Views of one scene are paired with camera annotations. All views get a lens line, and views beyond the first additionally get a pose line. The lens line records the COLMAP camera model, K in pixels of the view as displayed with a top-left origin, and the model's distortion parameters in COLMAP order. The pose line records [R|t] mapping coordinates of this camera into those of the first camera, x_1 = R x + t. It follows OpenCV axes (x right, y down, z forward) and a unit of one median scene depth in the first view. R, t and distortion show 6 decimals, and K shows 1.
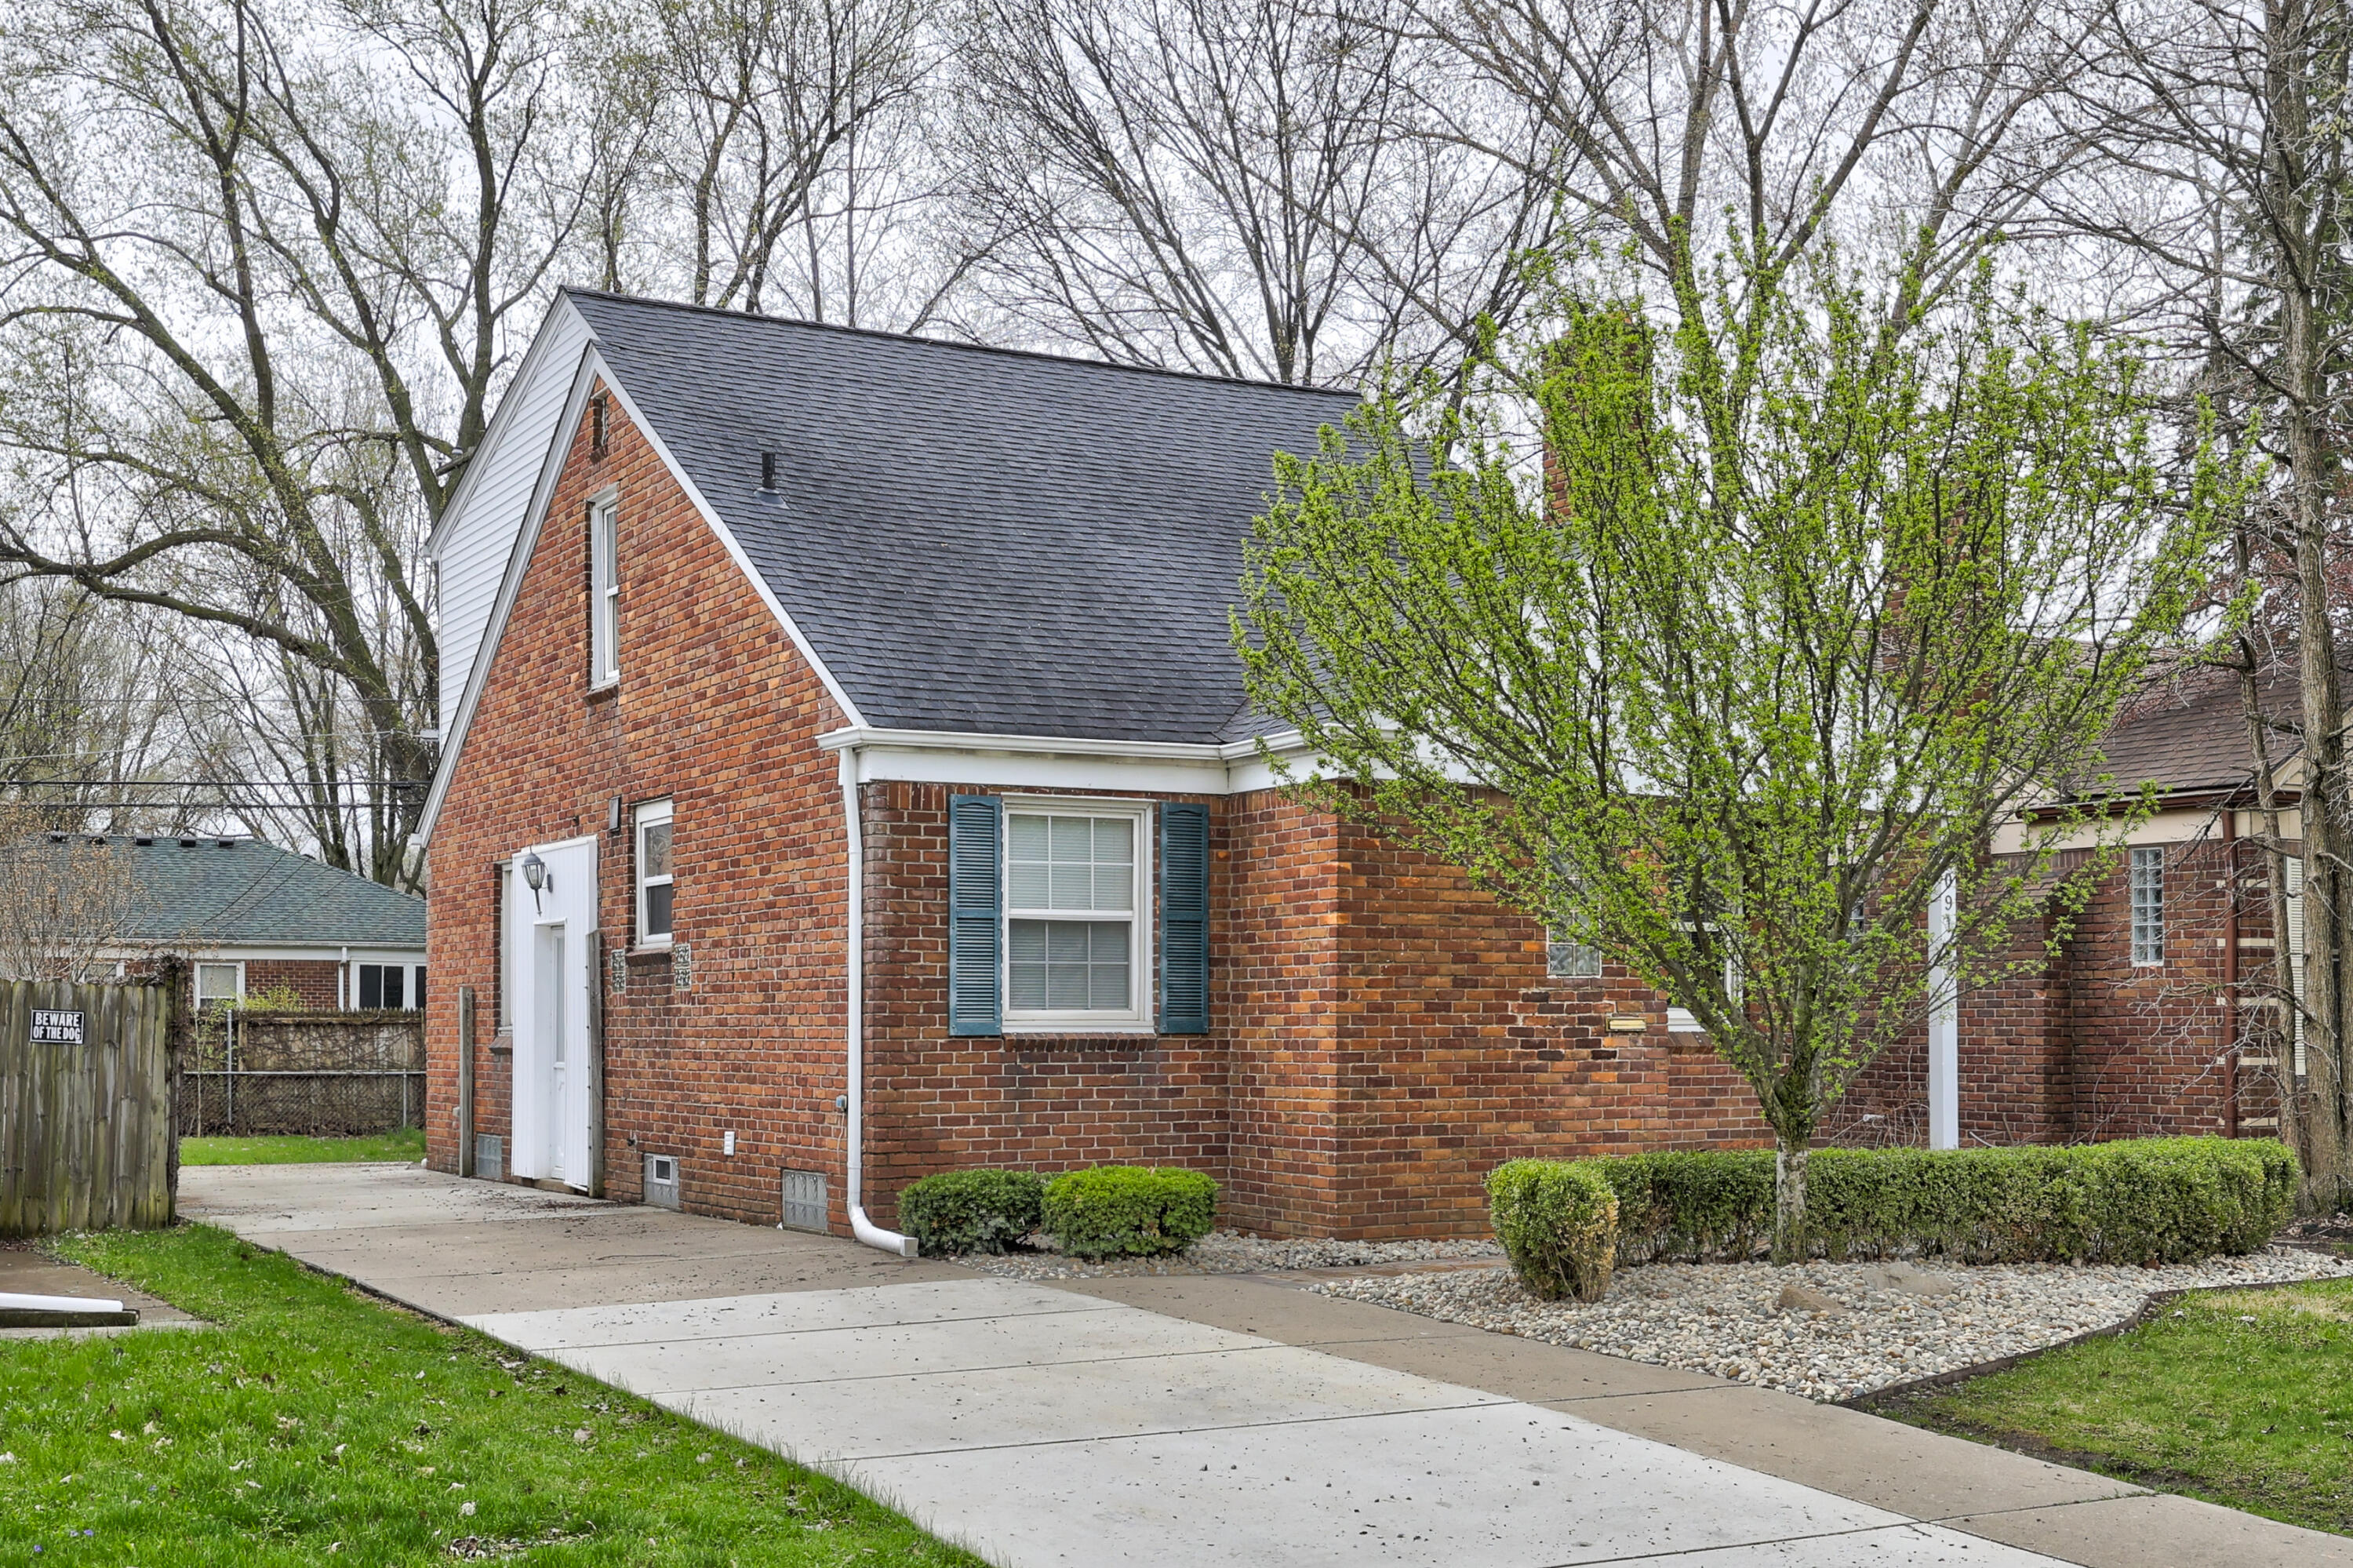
lens RADIAL K [[2674.0, 0, 1180.1], [0, 2674.0, 972.4], [0, 0, 1]] dist [0.015629, 0.014327]
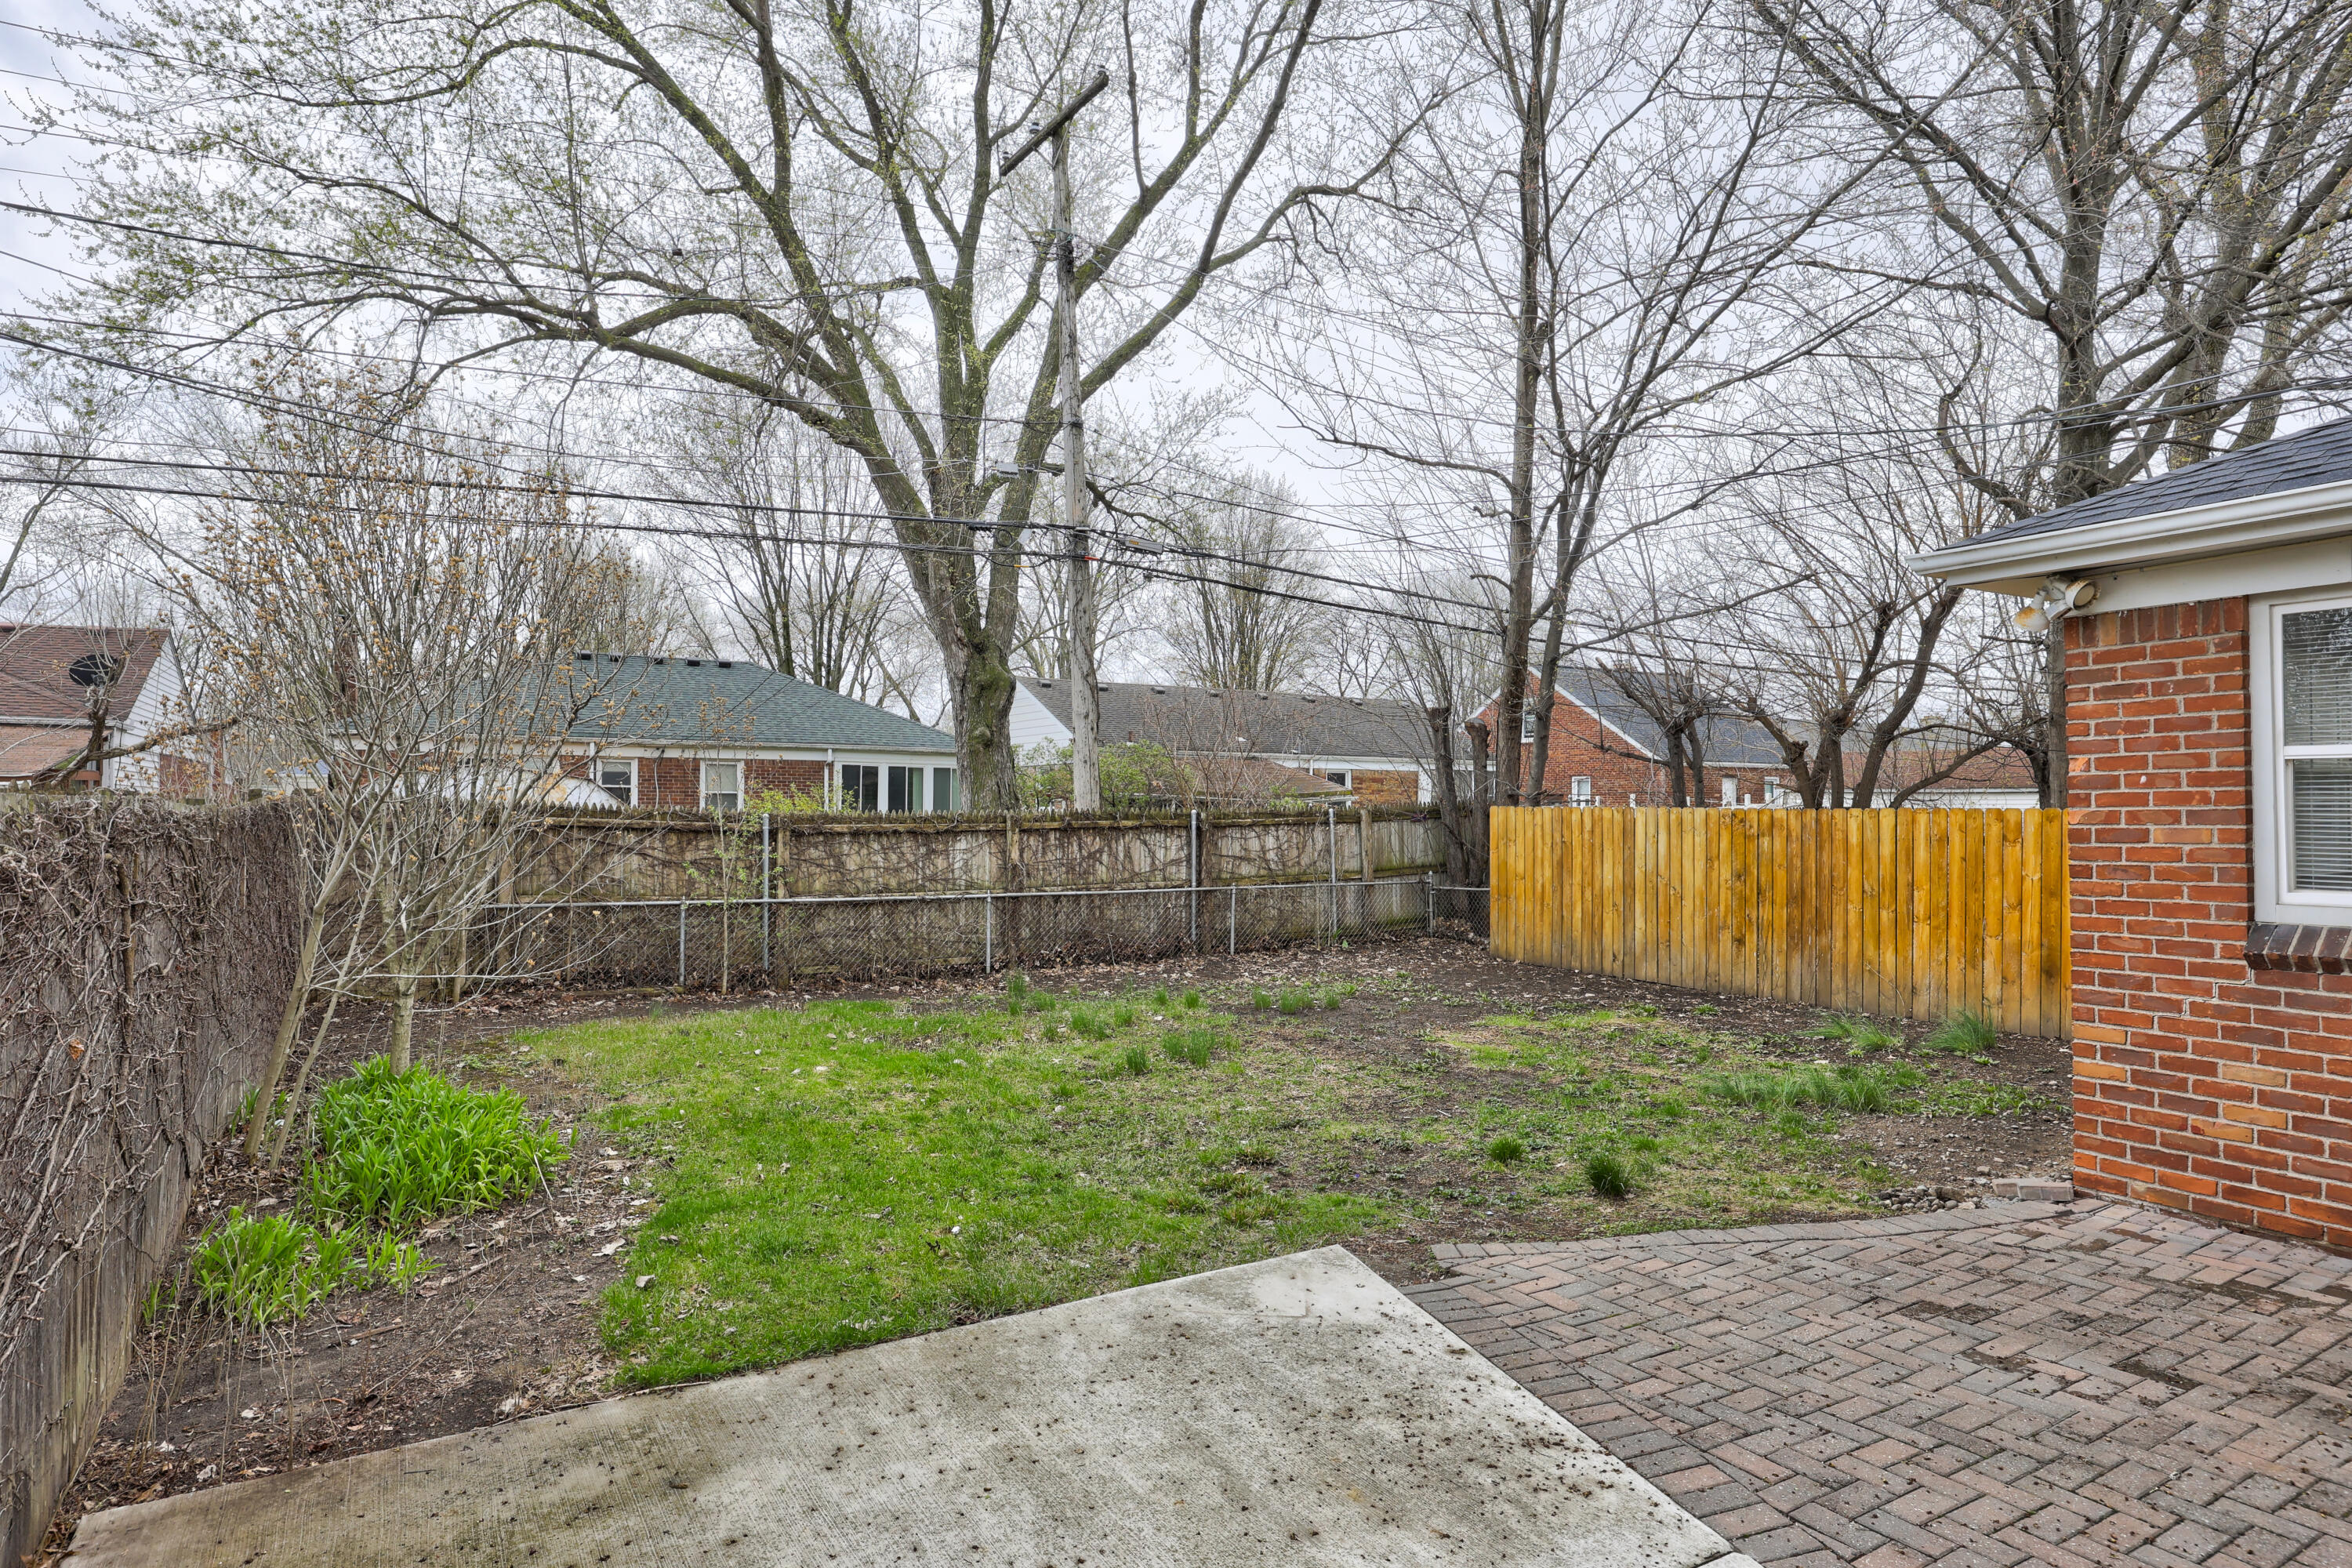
lens RADIAL K [[1272.1, 0, 1176.0], [0, 1272.1, 784.0], [0, 0, 1]] dist [0.000348, -0.000360]
pose [[0.999863, 0.005498, 0.015634, -0.207681], [-0.005546, 0.999980, 0.003043, 0.003557], [-0.015617, -0.003129, 0.999873, 0.544976]]
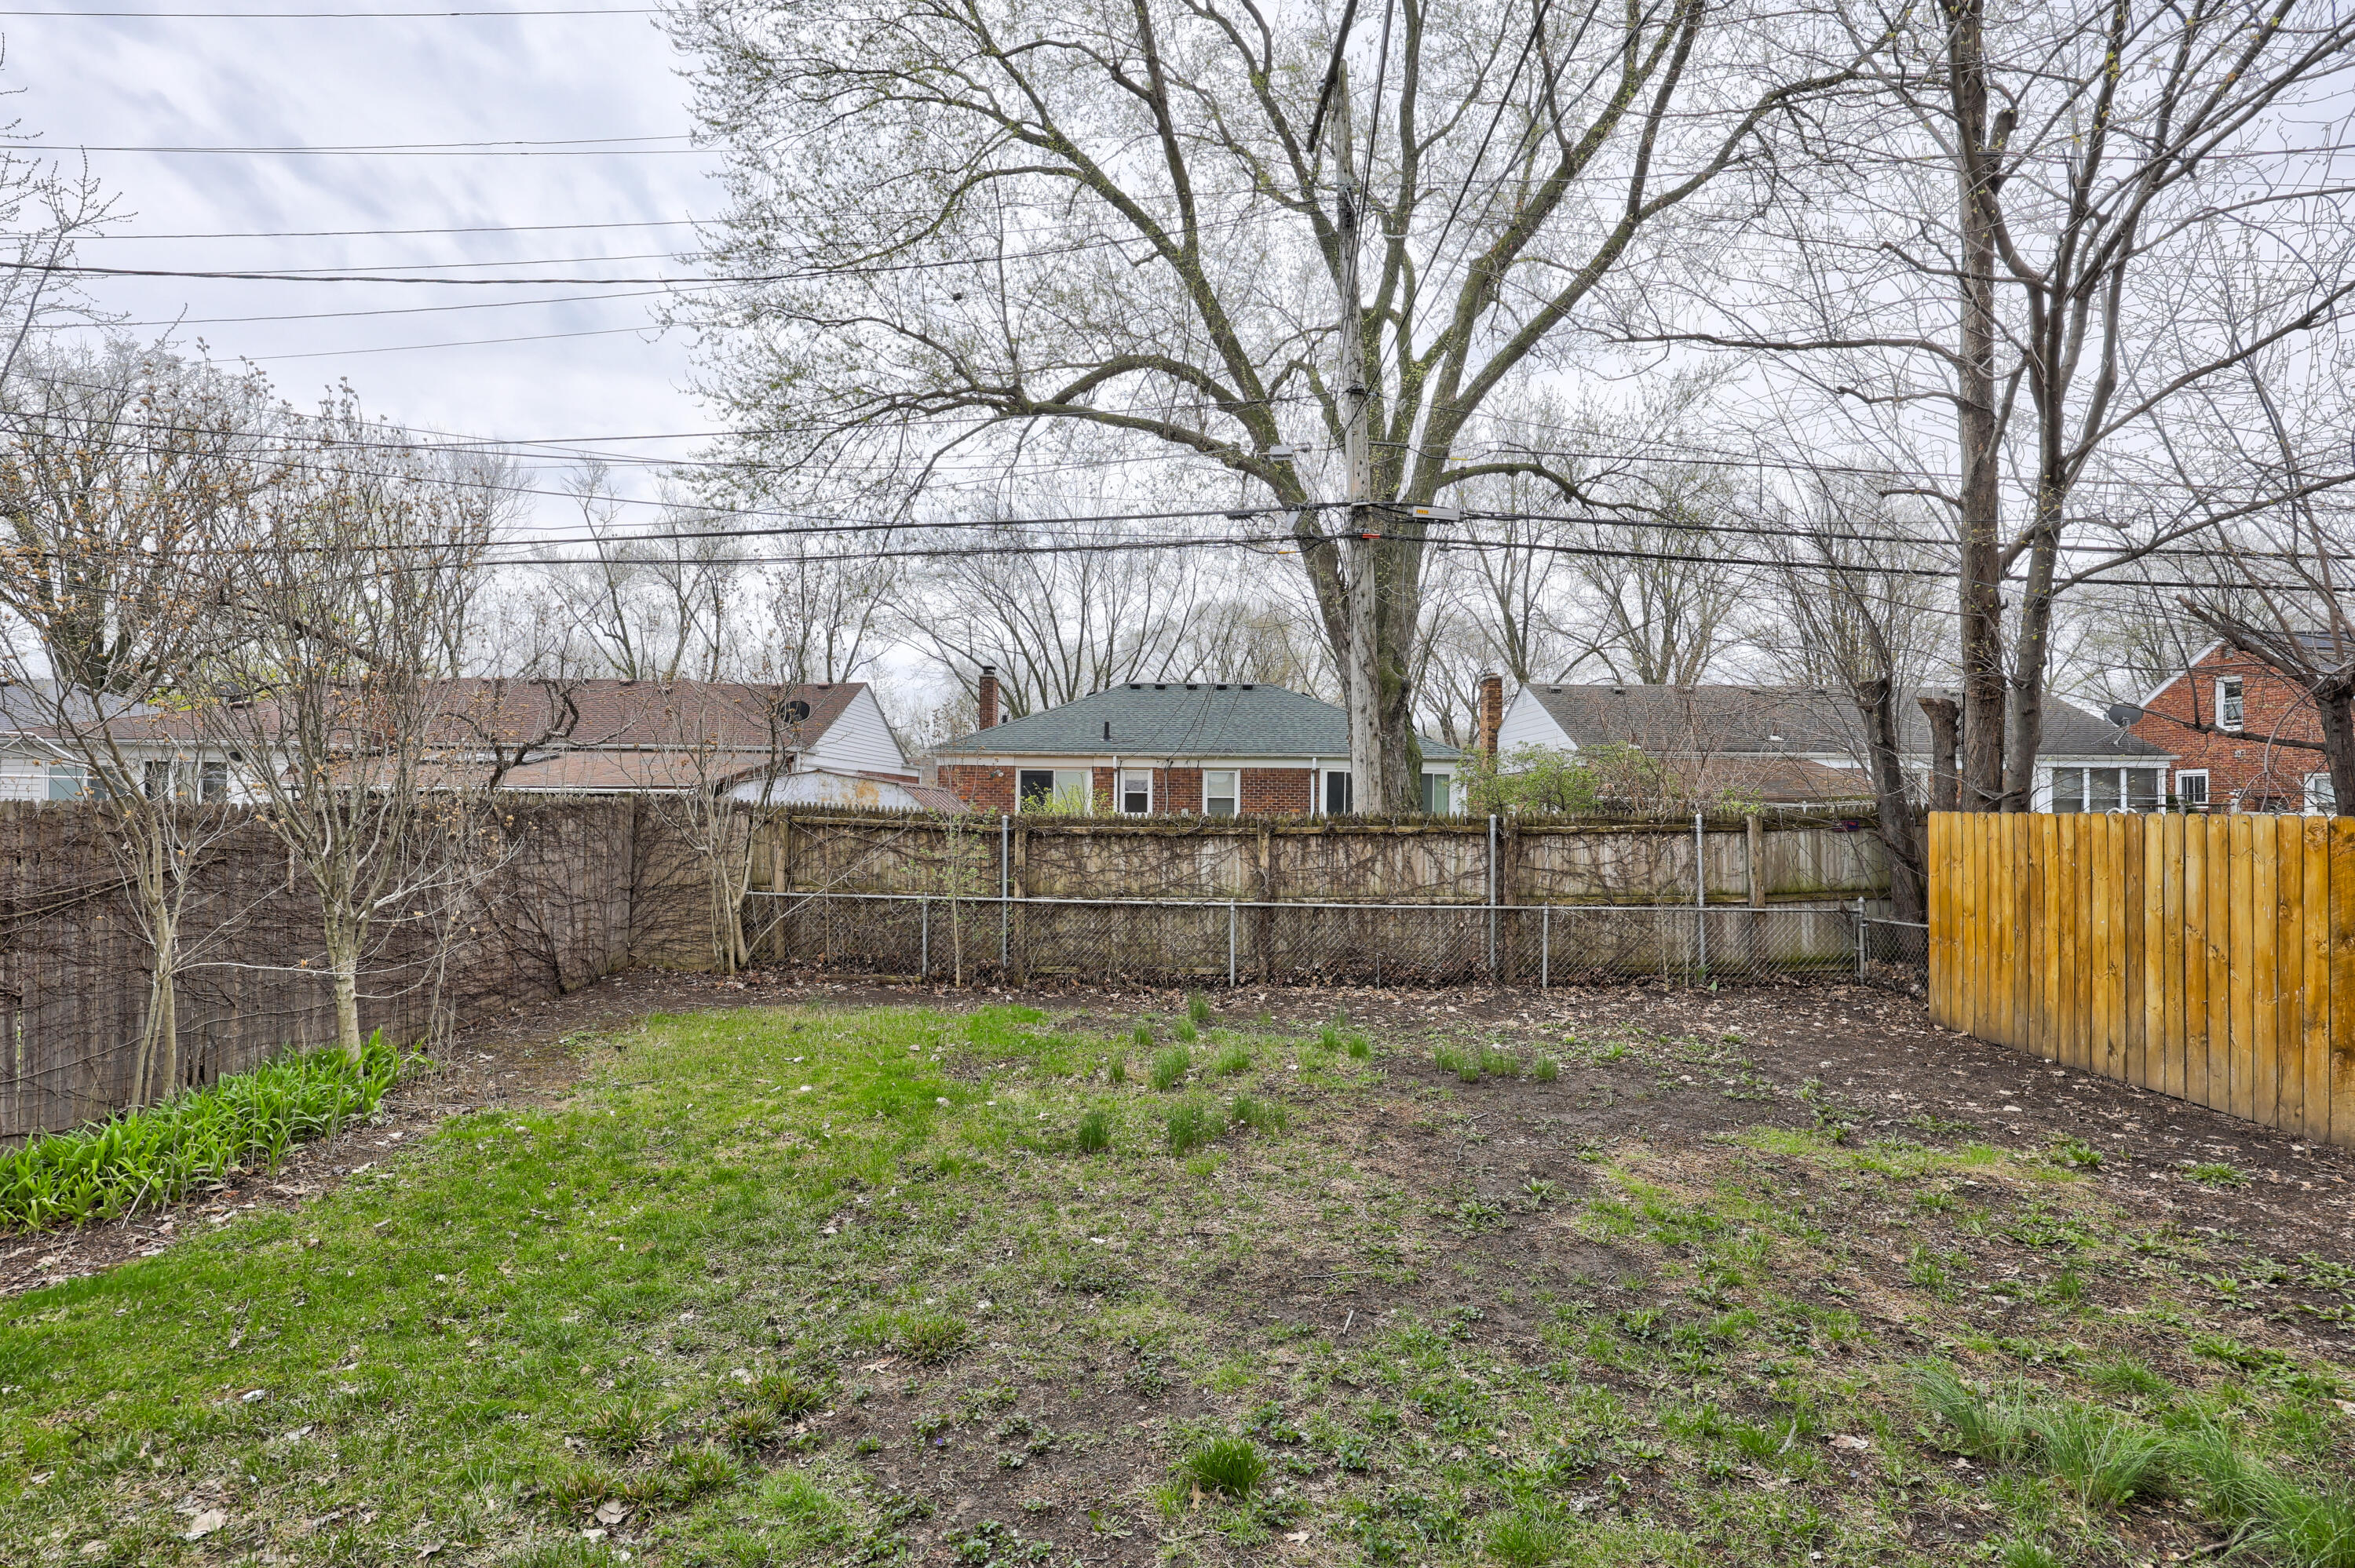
lens RADIAL K [[1072.7, 0, 1177.3], [0, 1072.7, 794.5], [0, 0, 1]] dist [-0.003952, 0.000111]
pose [[0.859396, 0.001775, -0.511308, -0.132681], [0.001955, 0.999975, 0.006758, 0.005157], [0.511308, -0.006807, 0.859371, 0.639301]]
